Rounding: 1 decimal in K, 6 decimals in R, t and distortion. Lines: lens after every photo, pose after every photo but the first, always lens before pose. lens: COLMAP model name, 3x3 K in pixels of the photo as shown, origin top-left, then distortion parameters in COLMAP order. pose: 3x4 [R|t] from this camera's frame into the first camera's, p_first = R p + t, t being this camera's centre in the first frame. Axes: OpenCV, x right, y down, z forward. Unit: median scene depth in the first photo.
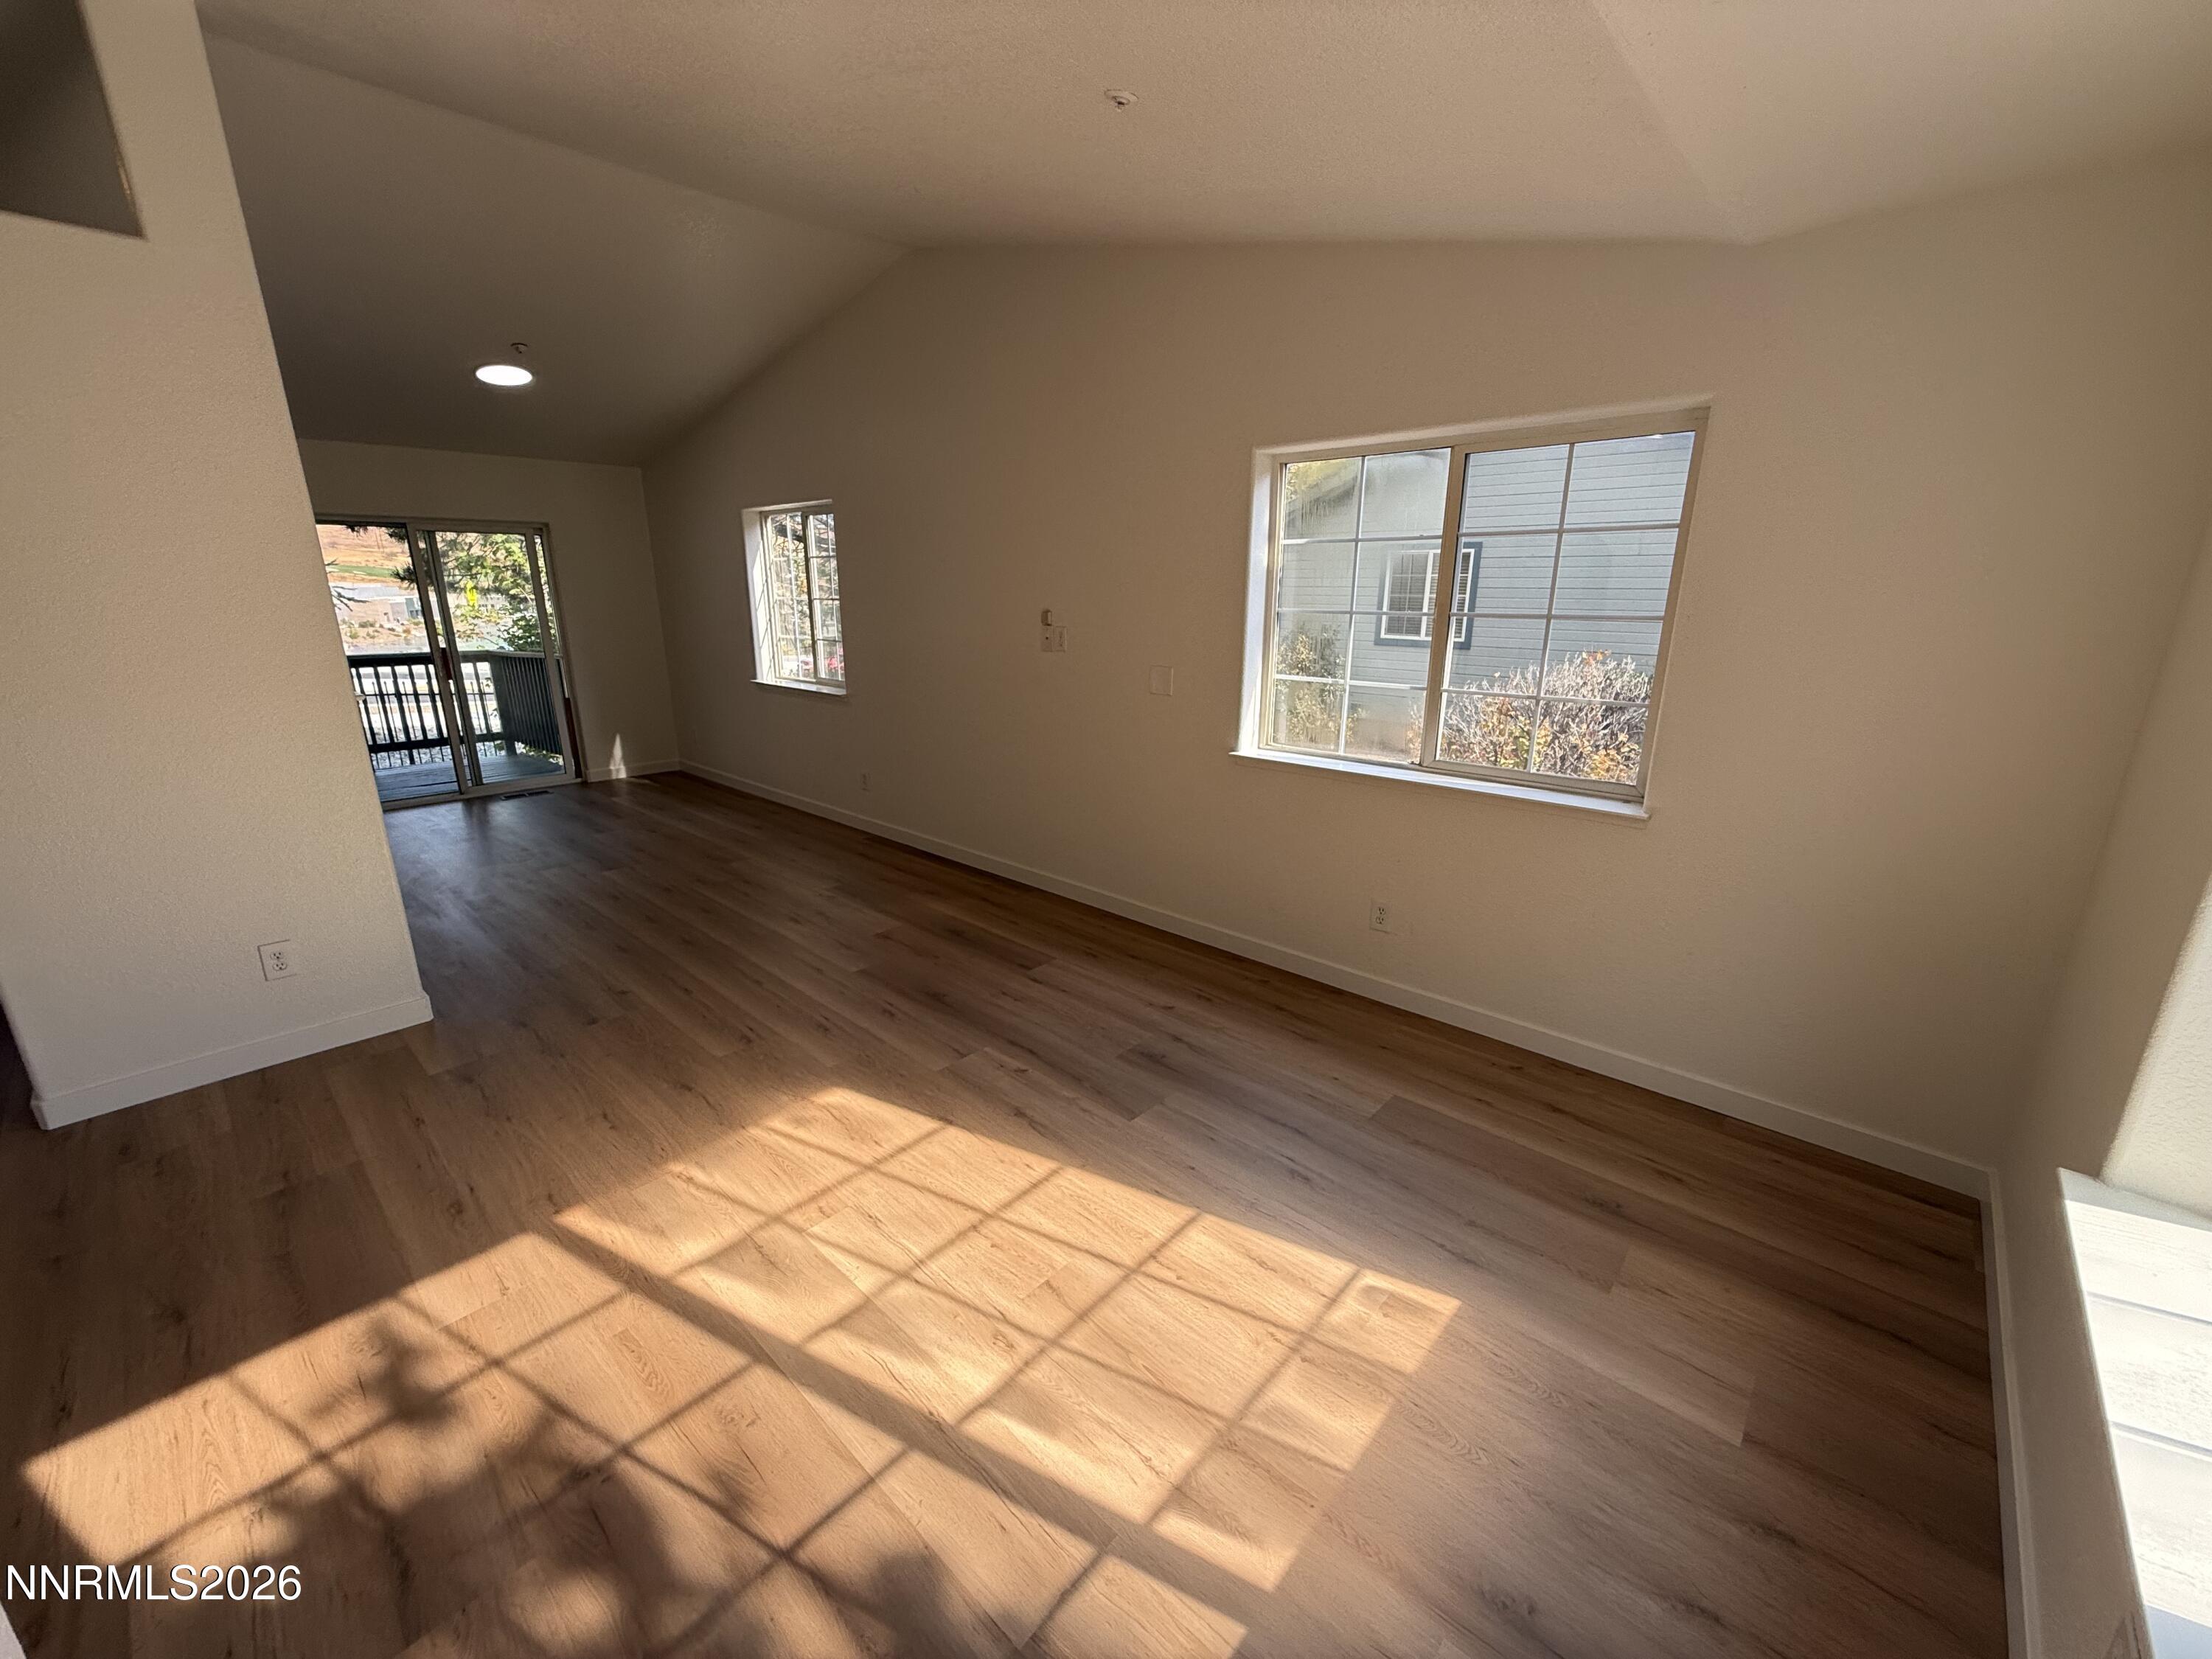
lens RADIAL K [[875.9, 0, 1103.5], [0, 875.9, 832.3], [0, 0, 1]] dist [-0.000686, 0.000172]
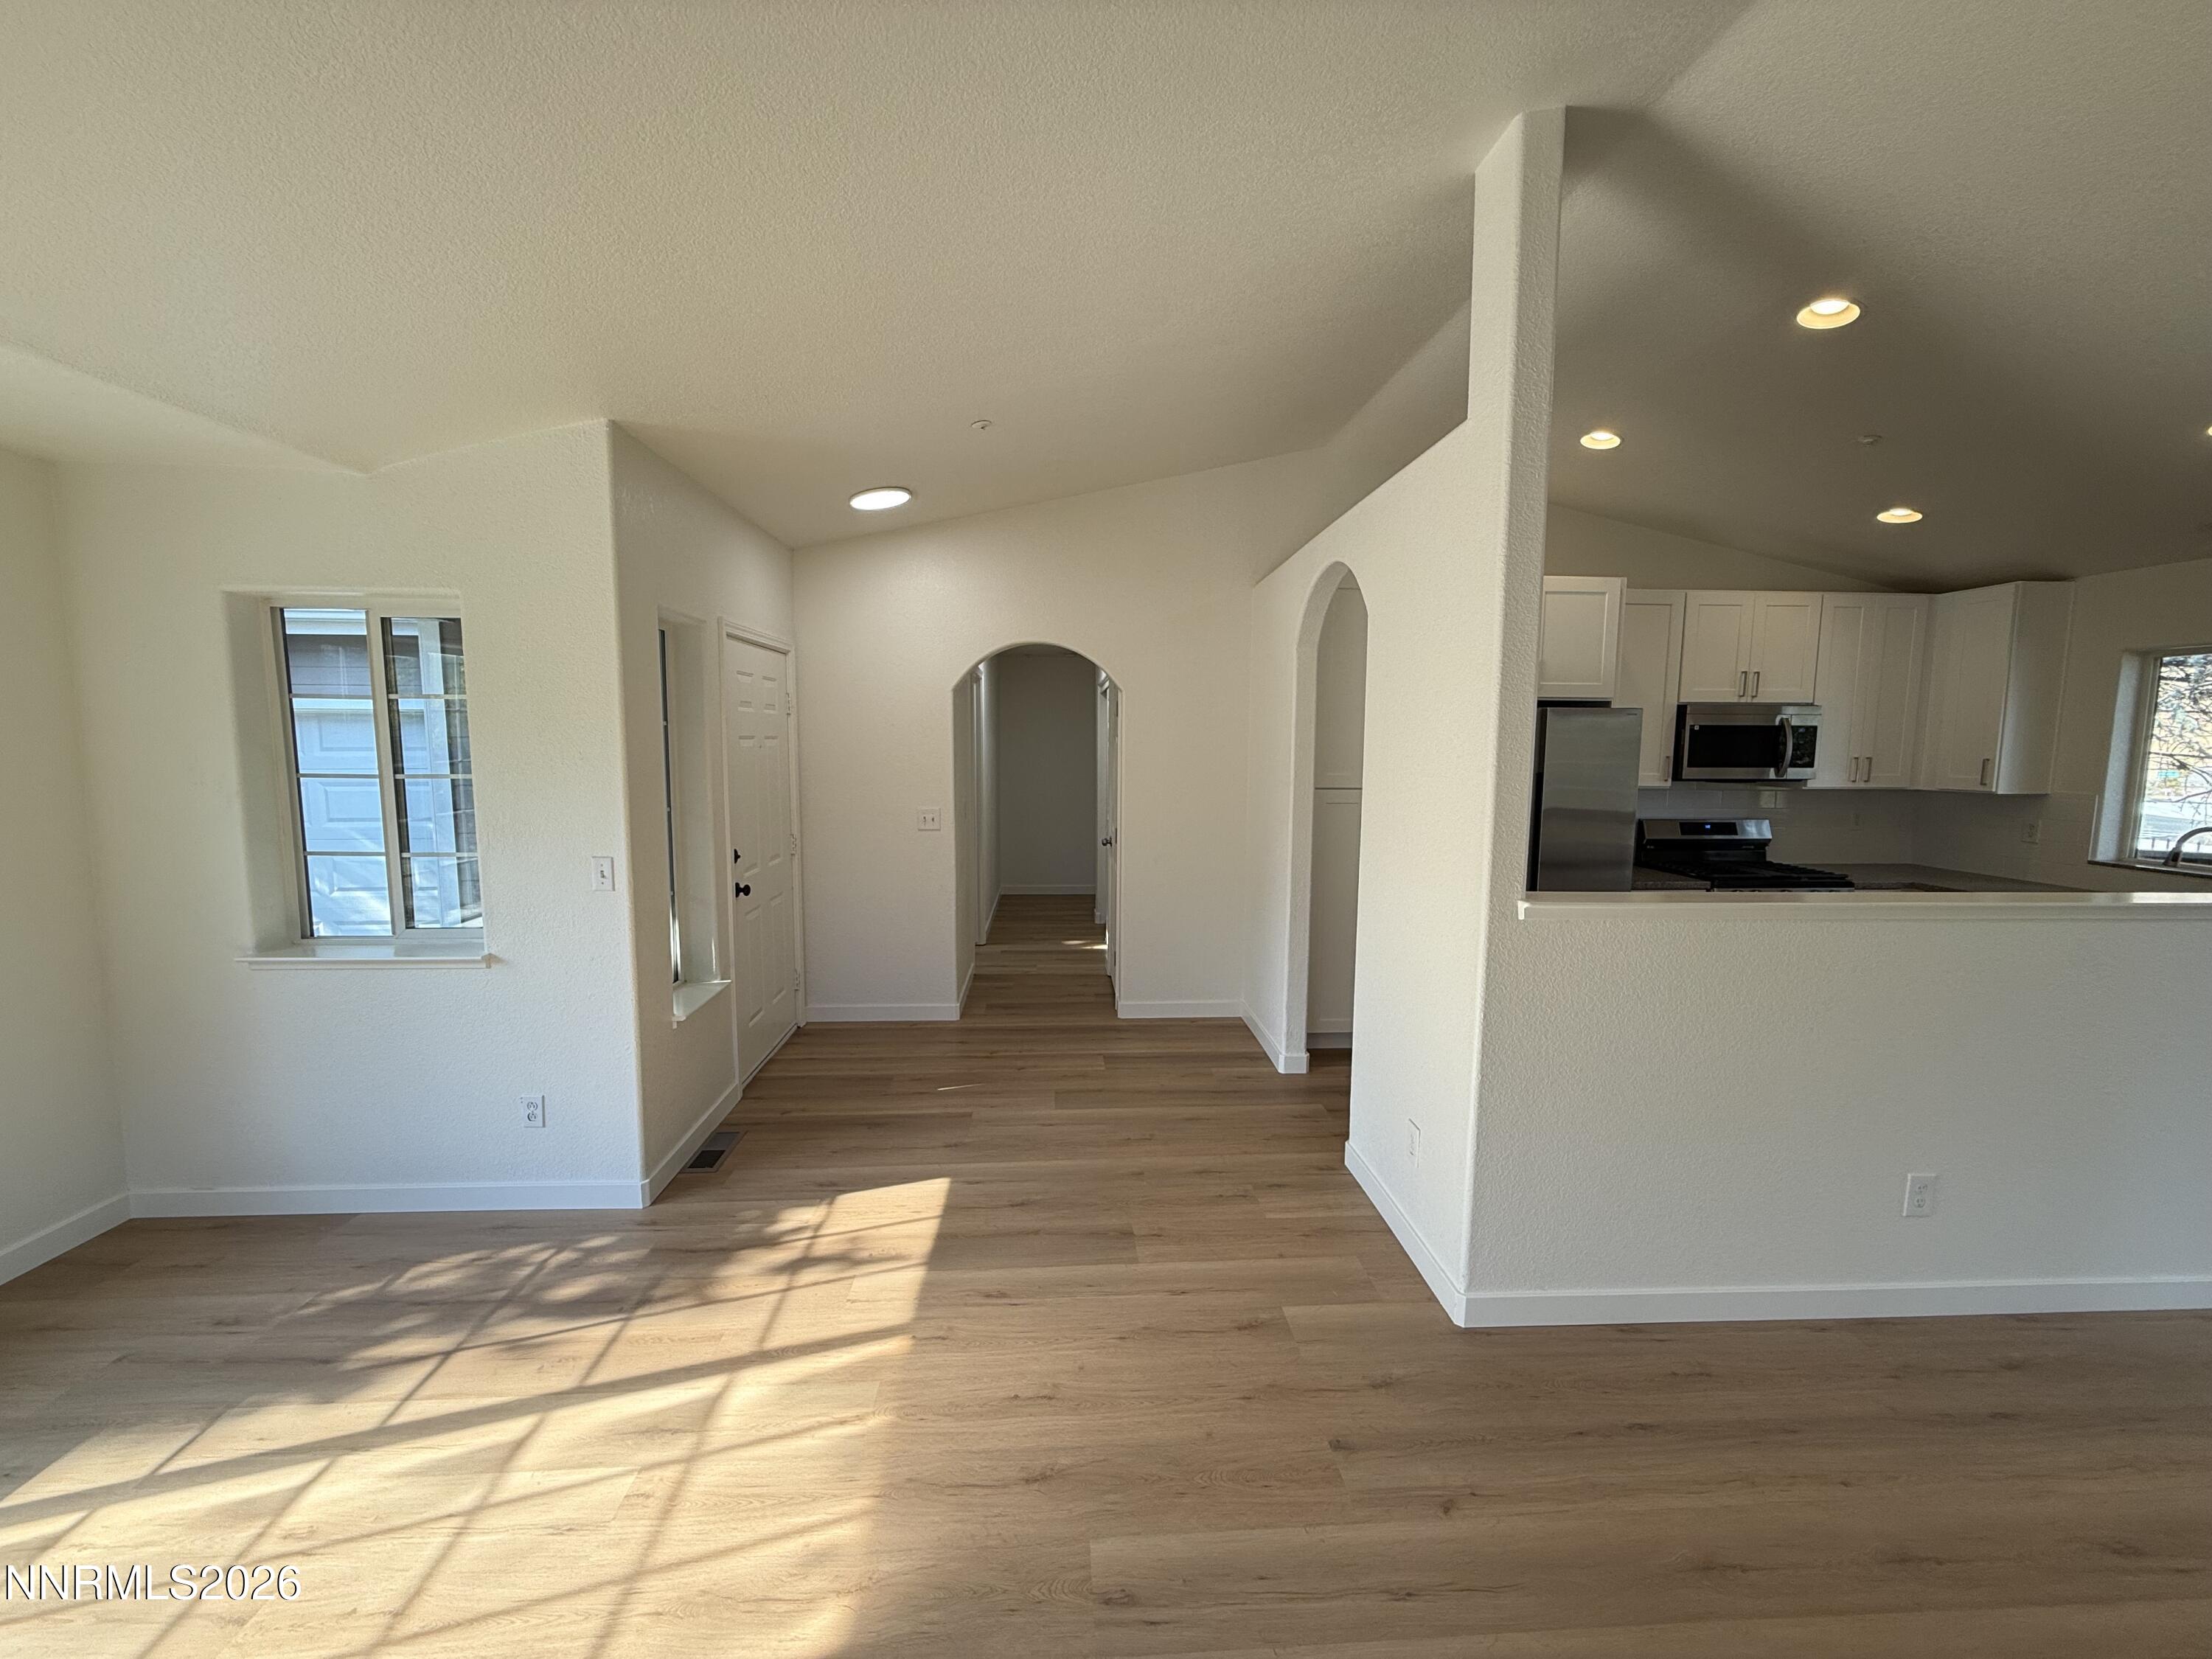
lens RADIAL K [[875.9, 0, 1100.5], [0, 875.9, 828.9], [0, 0, 1]] dist [-0.000686, 0.000172]
pose [[-0.697789, 0.064886, -0.713358, -0.075650], [-0.203004, 0.937144, 0.283815, -0.466046], [0.686935, 0.342857, -0.640757, 1.590144]]
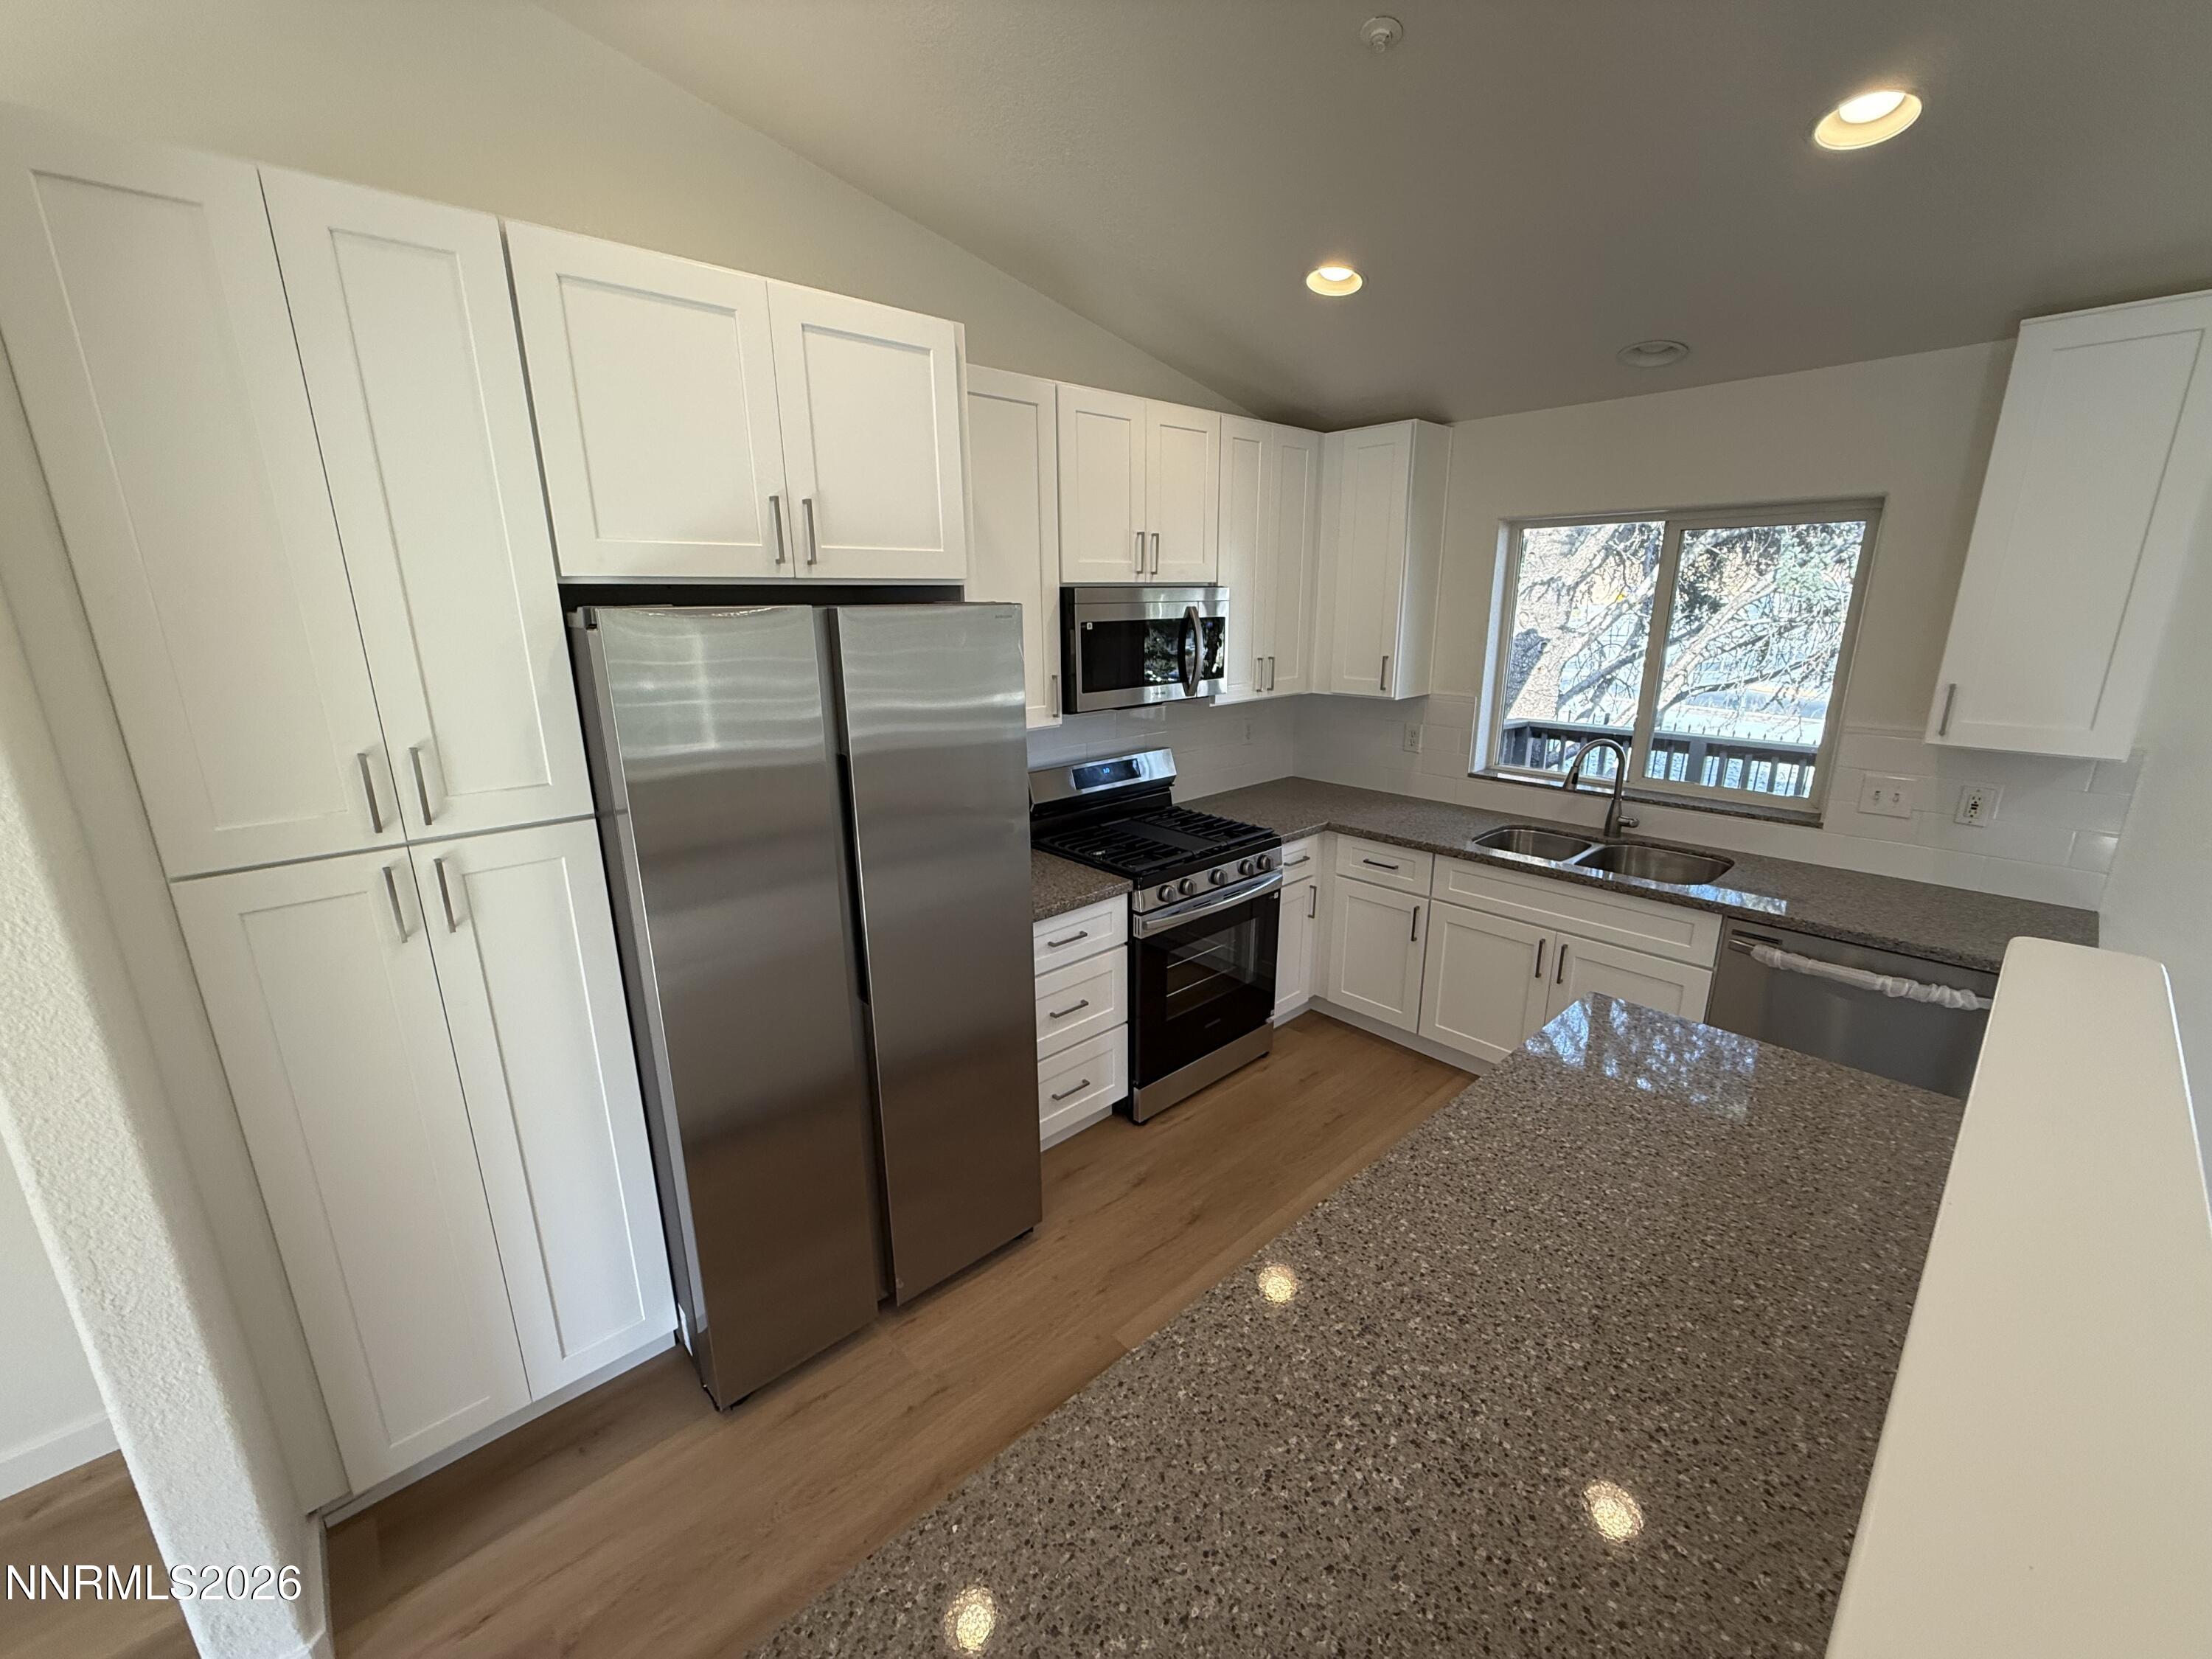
lens RADIAL K [[875.9, 0, 1101.9], [0, 875.9, 829.3], [0, 0, 1]] dist [-0.000686, 0.000172]
pose [[-0.089726, 0.254071, -0.963015, -1.260686], [-0.261922, 0.926860, 0.268937, -0.461550], [0.960909, 0.276365, -0.016617, 1.270048]]
